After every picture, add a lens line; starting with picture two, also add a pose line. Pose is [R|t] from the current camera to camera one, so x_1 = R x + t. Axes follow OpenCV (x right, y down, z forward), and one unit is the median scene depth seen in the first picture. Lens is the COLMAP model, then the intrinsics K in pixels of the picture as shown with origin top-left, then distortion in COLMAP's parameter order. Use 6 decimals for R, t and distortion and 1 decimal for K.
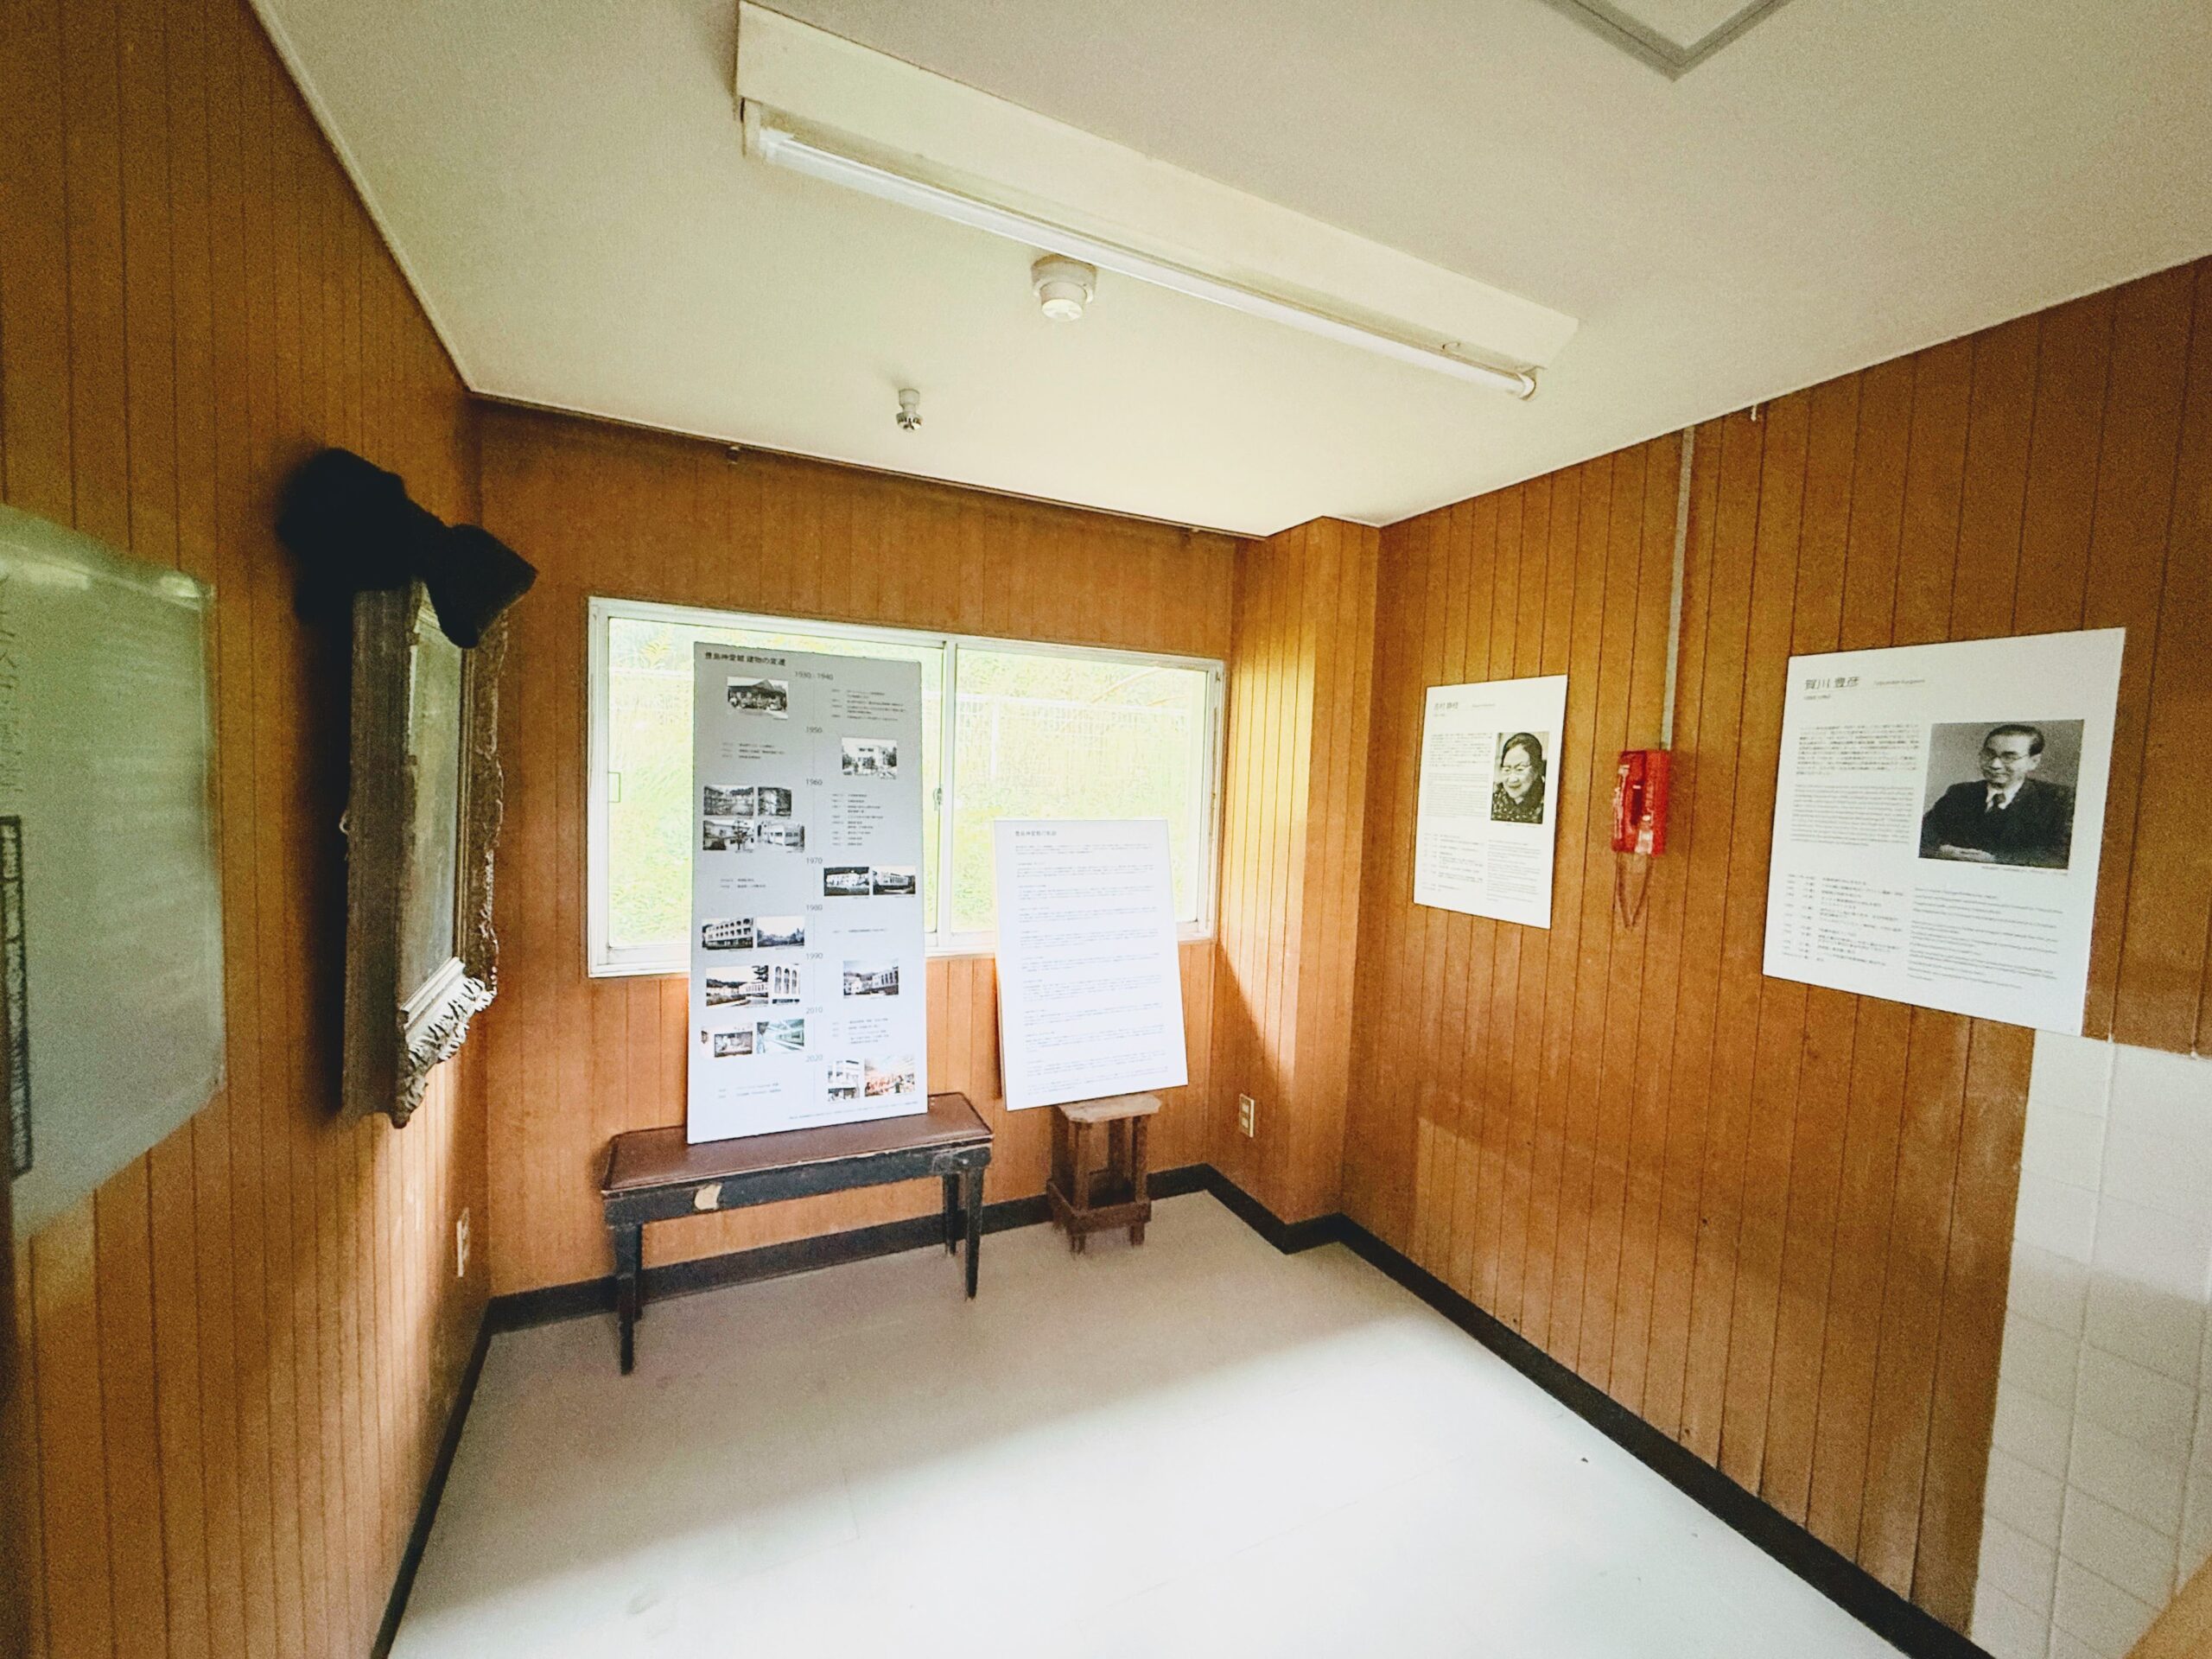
lens RADIAL K [[885.5, 0, 1105.4], [0, 885.5, 826.9], [0, 0, 1]] dist [0.001898, 0.000030]
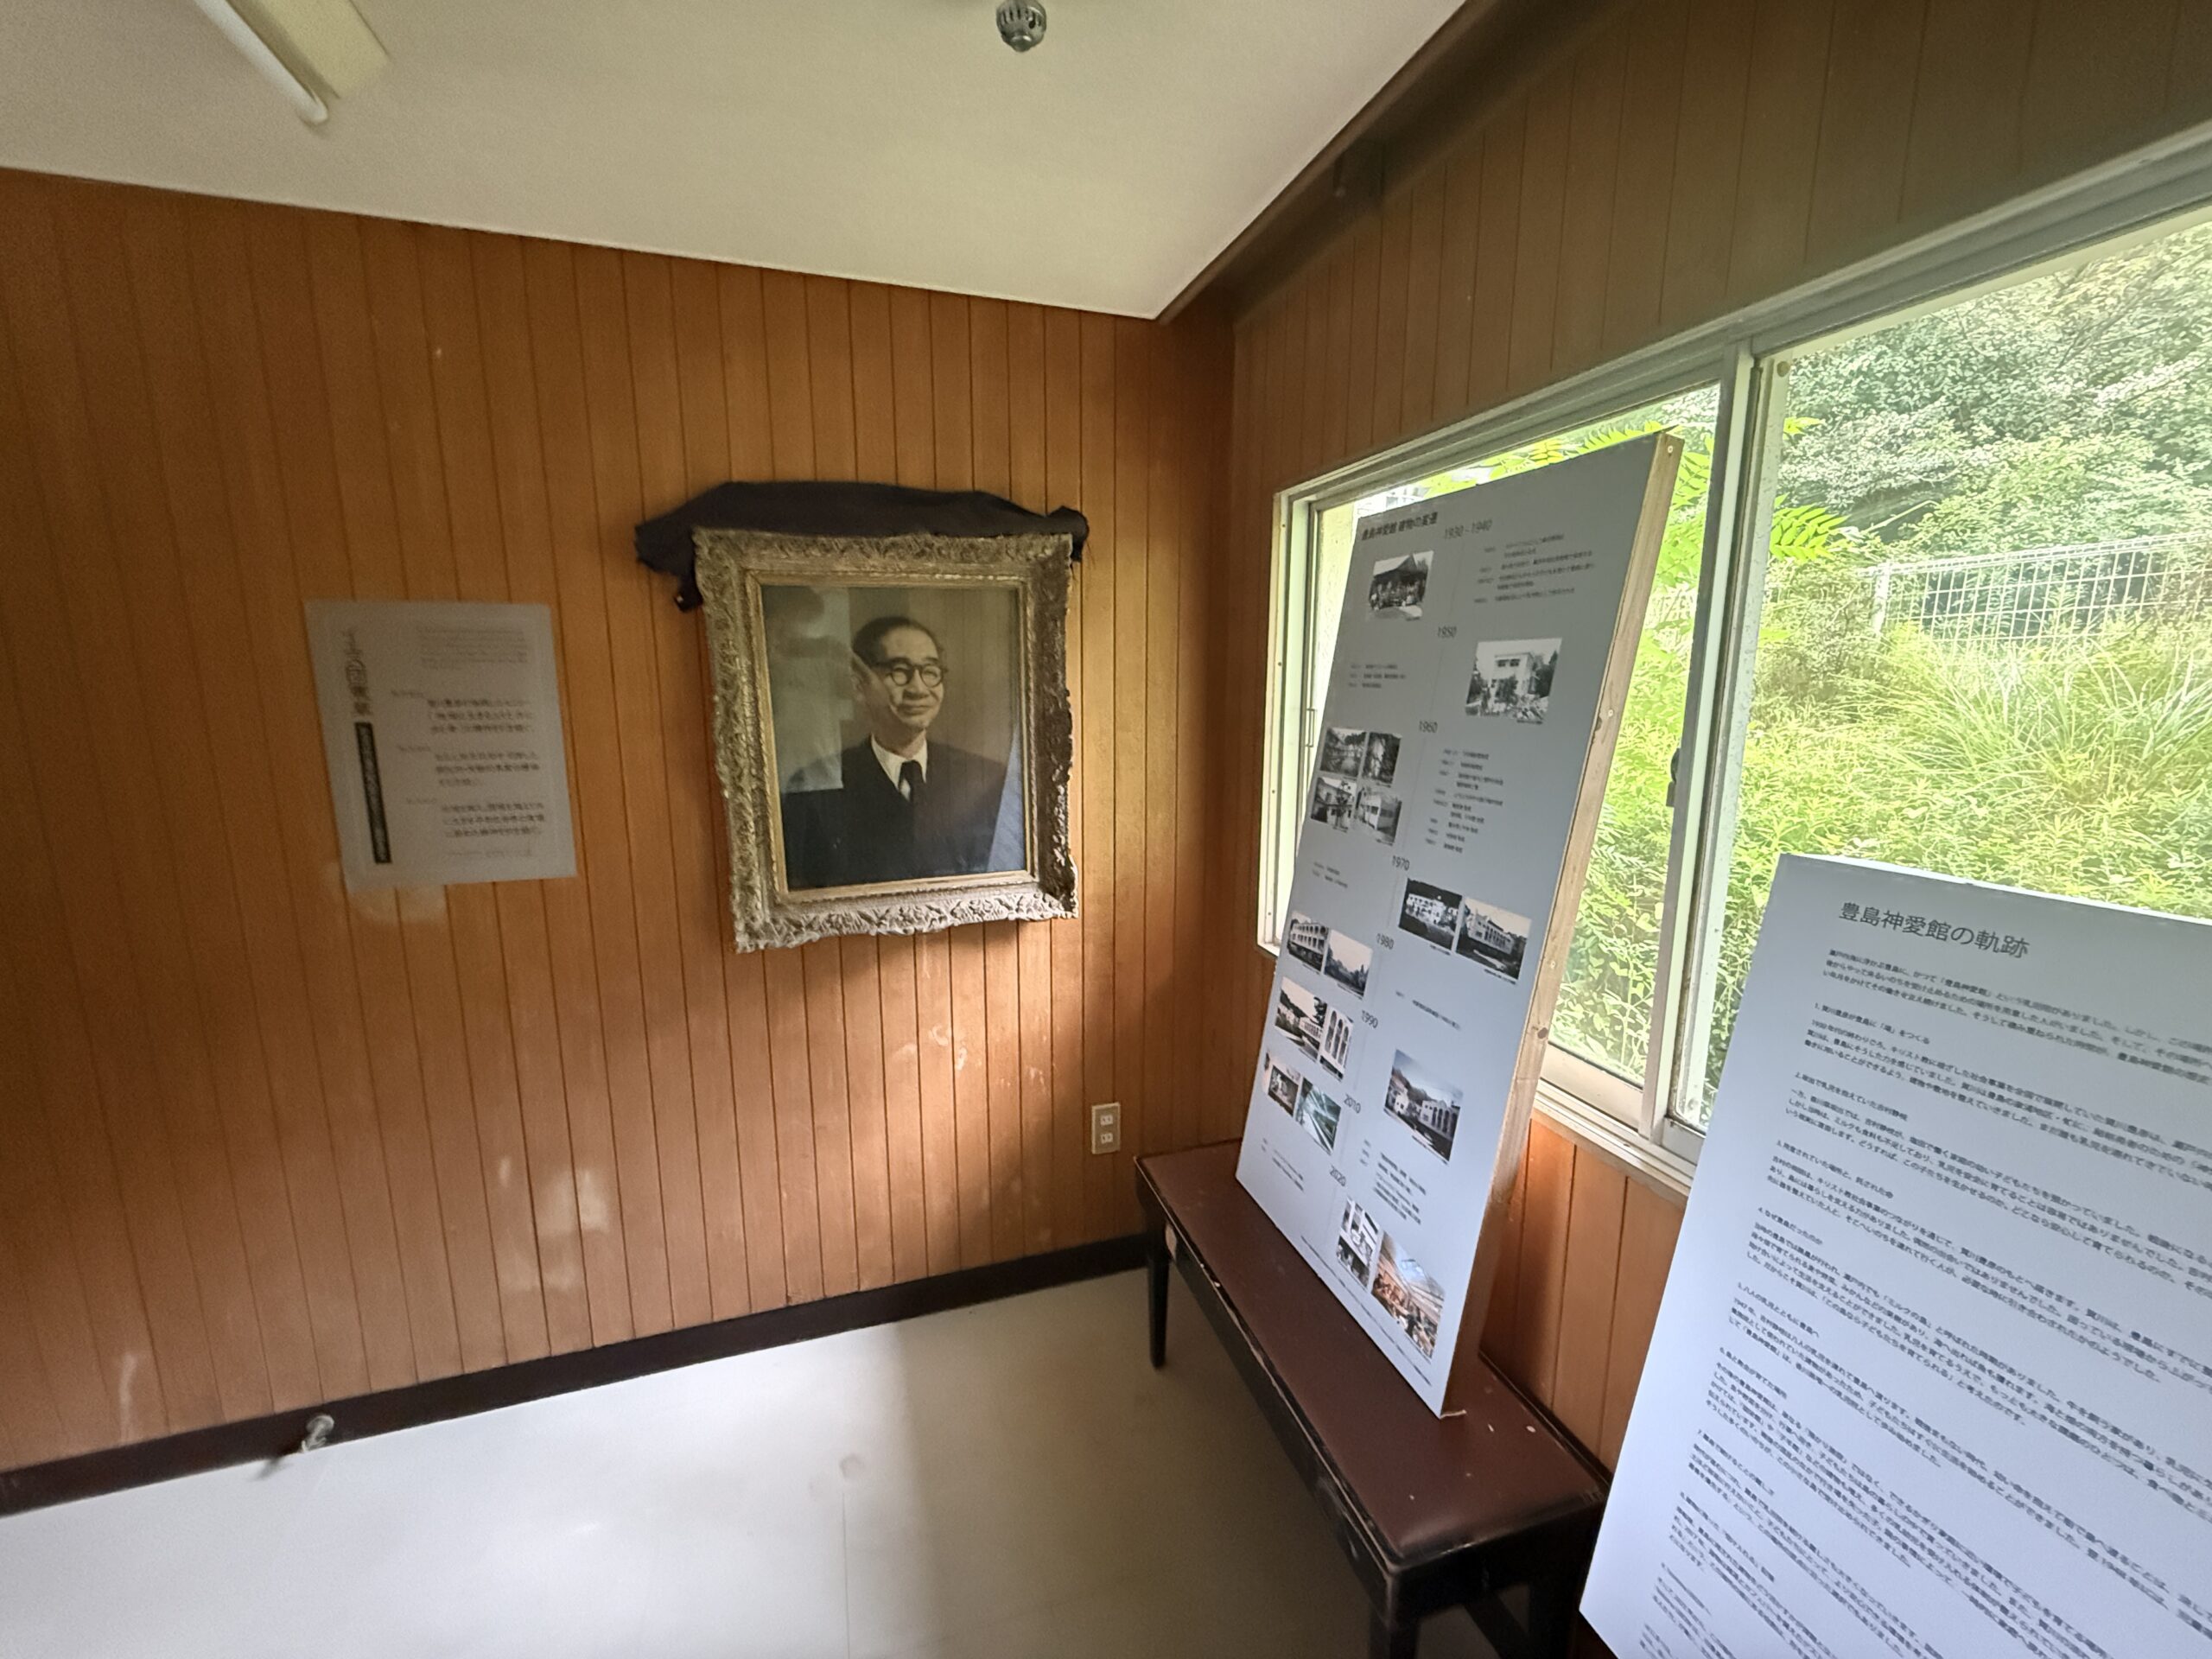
lens RADIAL K [[885.5, 0, 1106.7], [0, 885.5, 827.2], [0, 0, 1]] dist [0.001898, 0.000030]
pose [[-0.136434, 0.128583, -0.982269, 0.267143], [-0.066767, 0.988093, 0.138620, -0.053161], [0.988397, 0.084496, -0.126225, 0.898516]]
